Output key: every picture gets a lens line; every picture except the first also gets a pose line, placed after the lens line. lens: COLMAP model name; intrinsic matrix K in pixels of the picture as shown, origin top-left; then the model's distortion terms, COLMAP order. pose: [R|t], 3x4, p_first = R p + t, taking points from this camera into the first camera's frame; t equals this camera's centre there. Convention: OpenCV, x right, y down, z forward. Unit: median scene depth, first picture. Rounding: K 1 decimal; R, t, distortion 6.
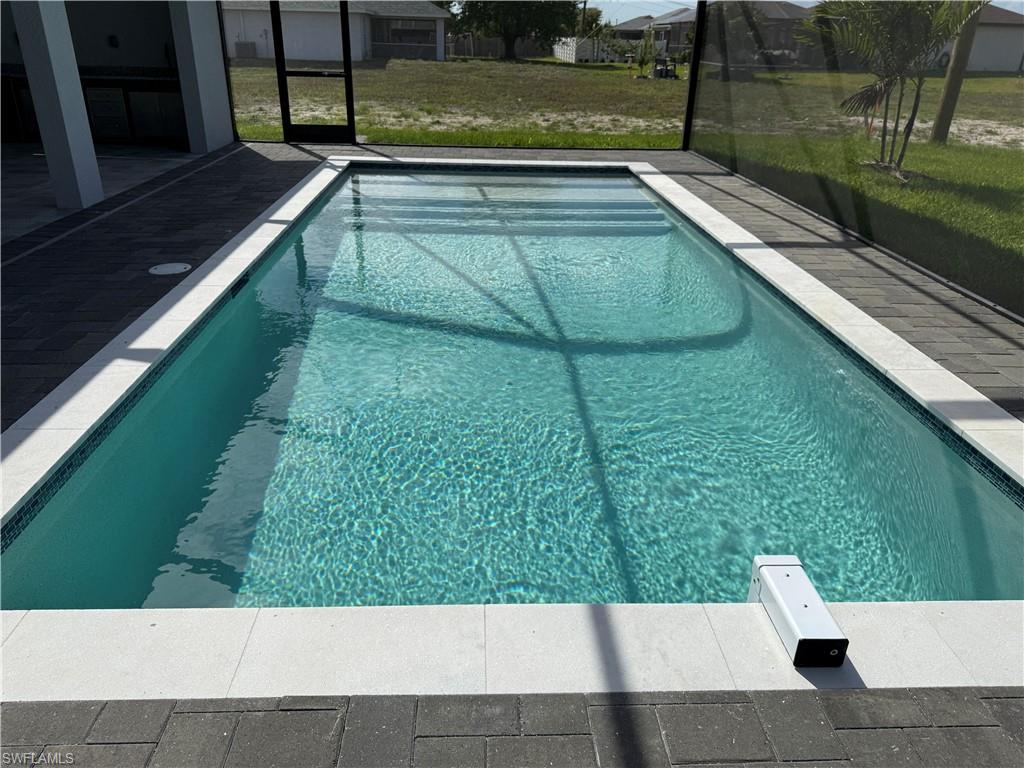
lens RADIAL K [[727.4, 0, 510.7], [0, 727.4, 394.2], [0, 0, 1]] dist [0.023686, -0.022870]
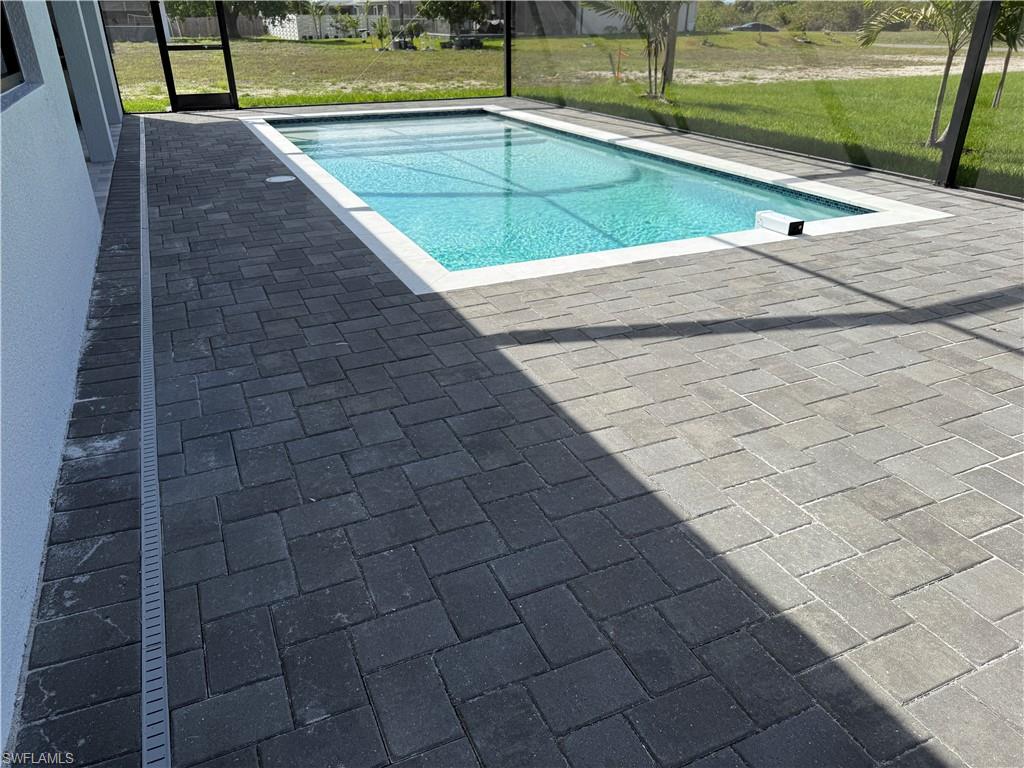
lens RADIAL K [[727.4, 0, 512.5], [0, 727.4, 375.6], [0, 0, 1]] dist [0.023686, -0.022870]
pose [[0.931206, -0.186063, 0.313425, -0.279974], [0.184043, 0.982248, 0.036301, 0.113073], [-0.314615, 0.023880, 0.948919, -0.225804]]
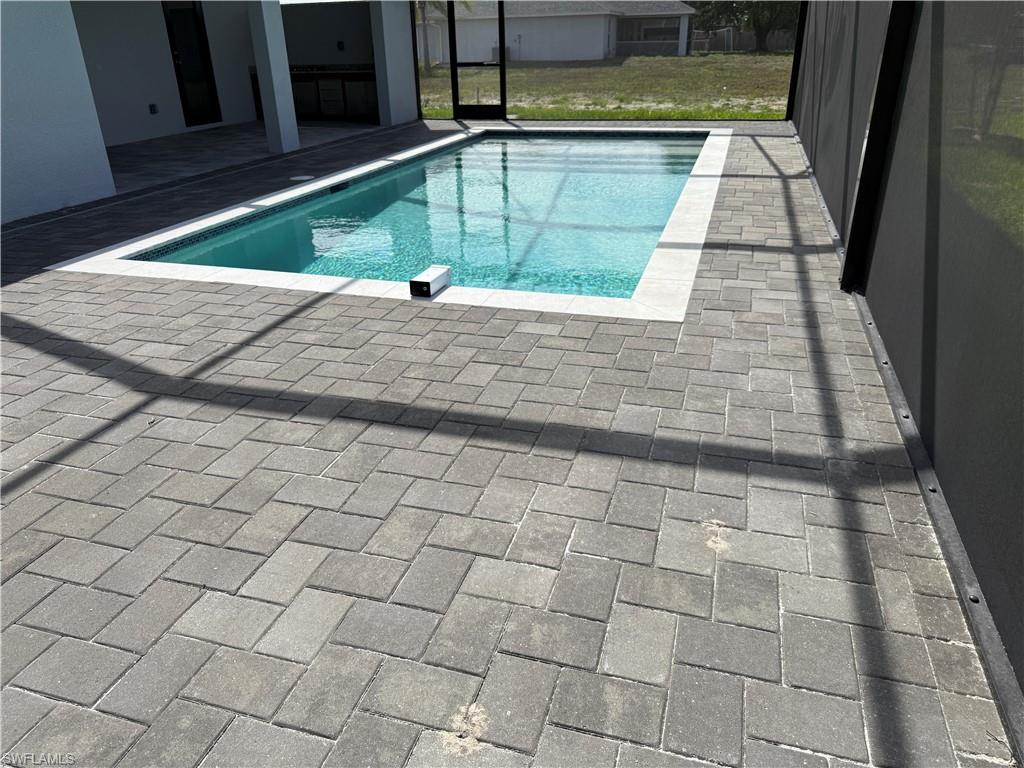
lens RADIAL K [[727.4, 0, 508.6], [0, 727.4, 388.0], [0, 0, 1]] dist [0.023686, -0.022870]
pose [[0.940806, 0.104195, -0.322534, 0.274137], [-0.106700, 0.994241, 0.009957, 0.115867], [0.321714, 0.025047, 0.946506, -0.196421]]
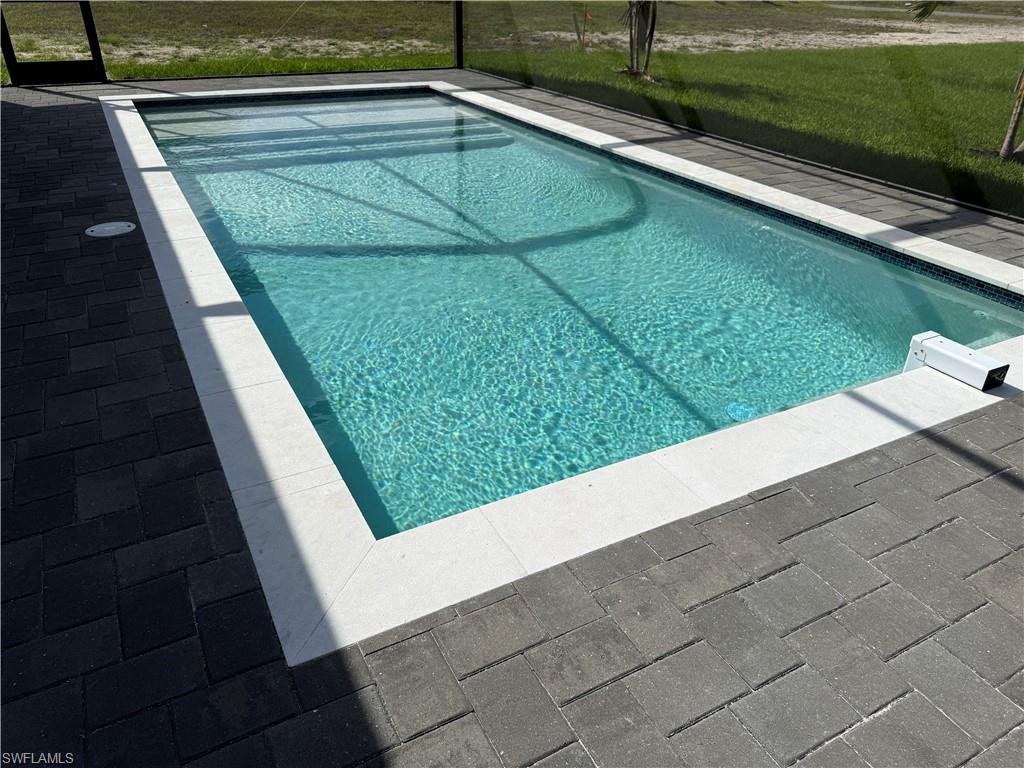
lens RADIAL K [[727.4, 0, 518.2], [0, 727.4, 383.7], [0, 0, 1]] dist [0.023686, -0.022870]
pose [[0.901775, -0.218724, 0.372776, -0.196485], [0.189745, 0.975282, 0.113233, 0.001429], [-0.388329, -0.031378, 0.920986, -0.001452]]
